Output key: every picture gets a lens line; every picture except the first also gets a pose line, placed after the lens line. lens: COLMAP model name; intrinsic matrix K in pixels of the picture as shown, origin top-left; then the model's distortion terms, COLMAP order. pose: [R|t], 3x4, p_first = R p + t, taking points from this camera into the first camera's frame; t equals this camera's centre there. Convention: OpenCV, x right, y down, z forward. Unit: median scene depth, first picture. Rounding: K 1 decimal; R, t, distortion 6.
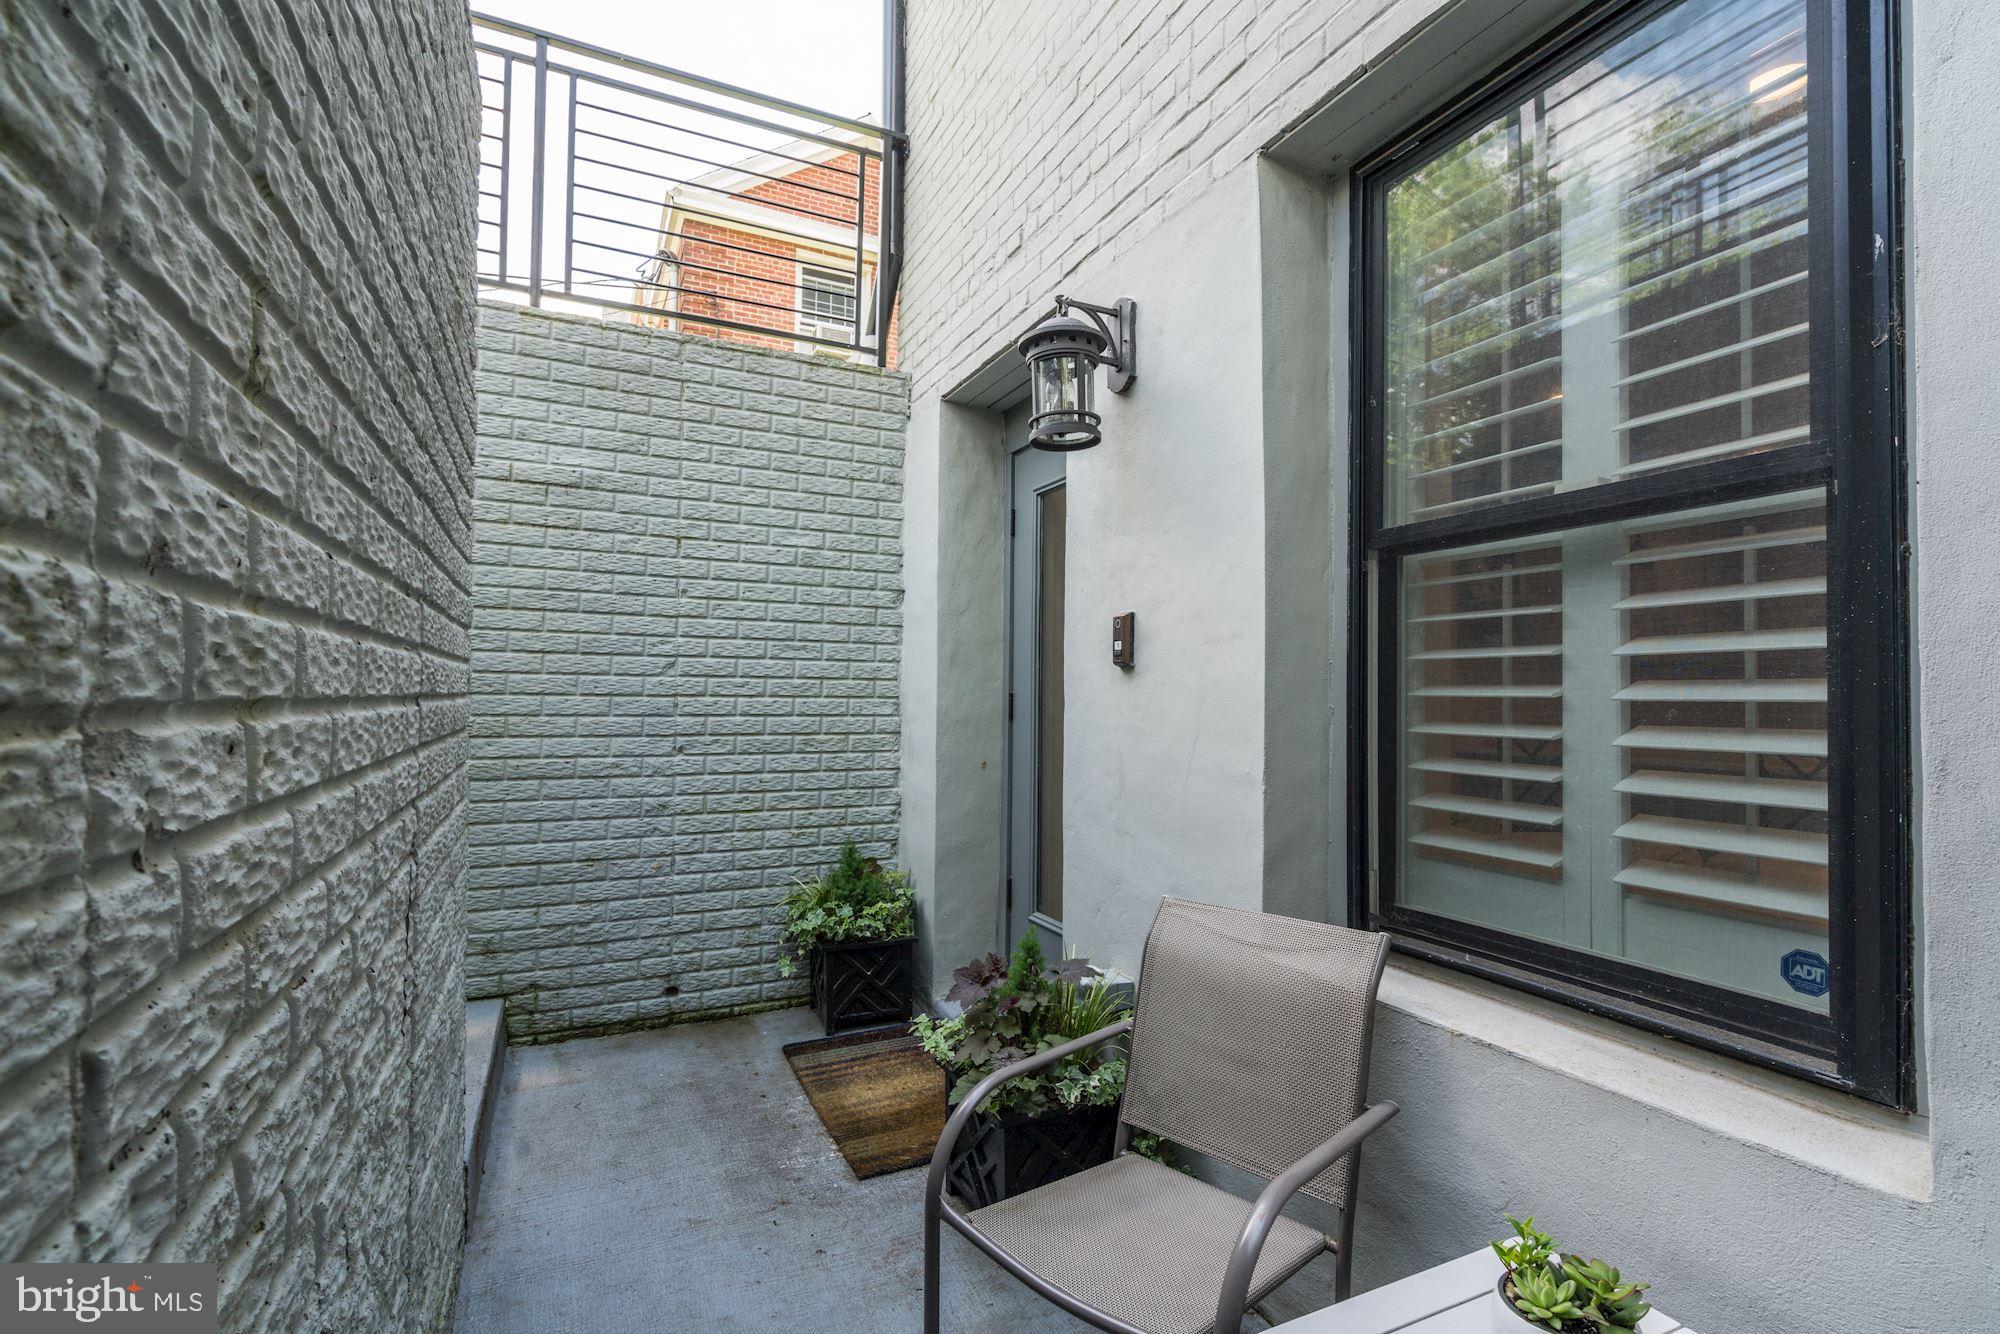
lens RADIAL K [[914.2, 0, 986.1], [0, 914.2, 670.4], [0, 0, 1]] dist [-0.031309, 0.019362]
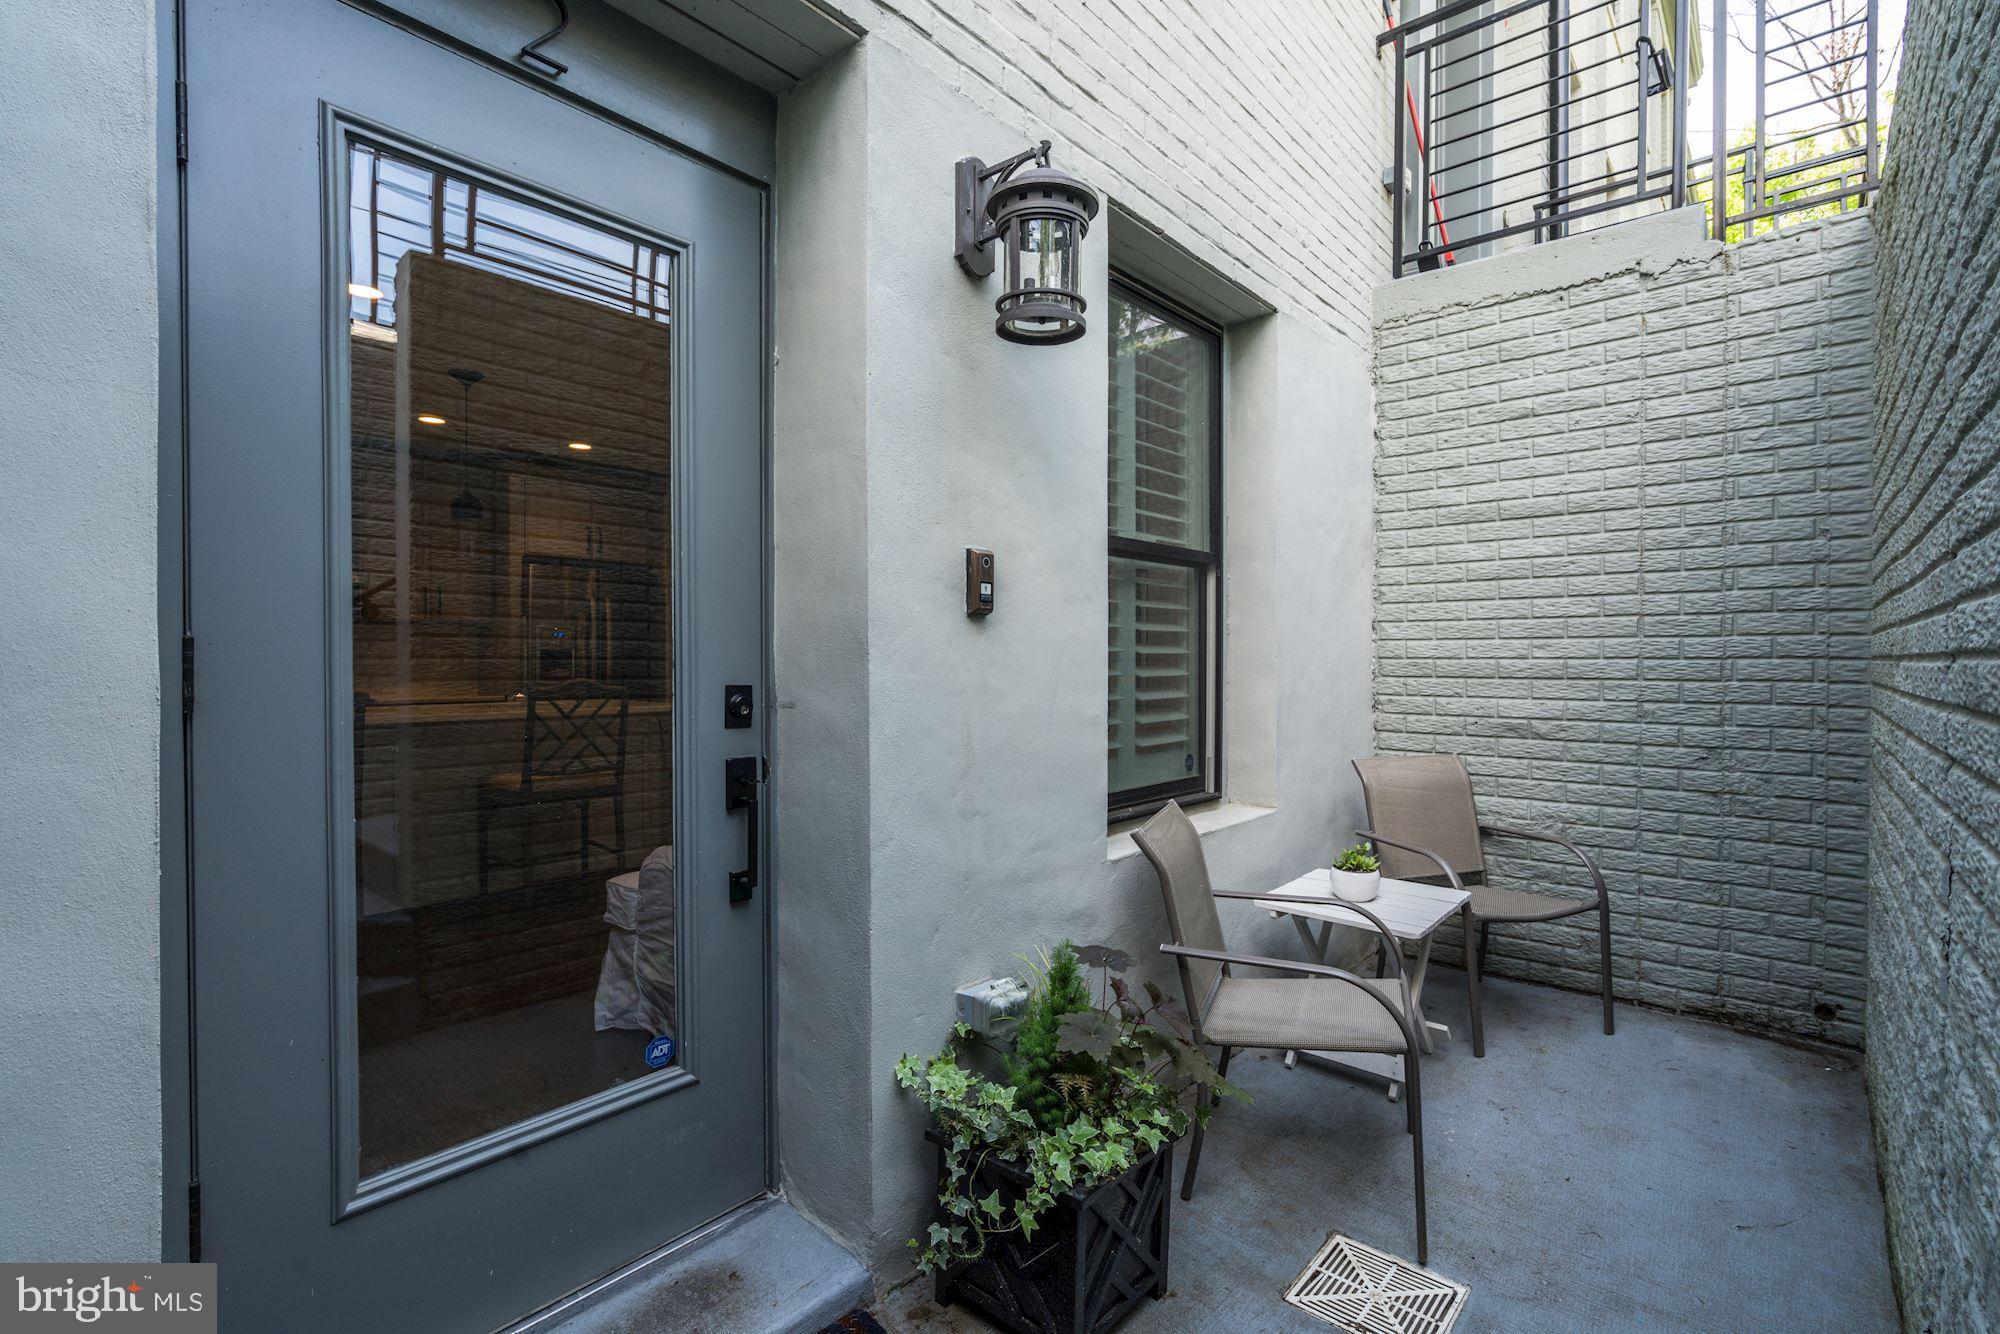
lens RADIAL K [[914.2, 0, 986.1], [0, 914.2, 670.4], [0, 0, 1]] dist [-0.031309, 0.019362]
pose [[-0.406962, -0.024300, 0.913122, -0.613041], [-0.031884, 0.999415, 0.012386, 0.035571], [-0.912888, -0.024073, -0.407499, 1.333079]]
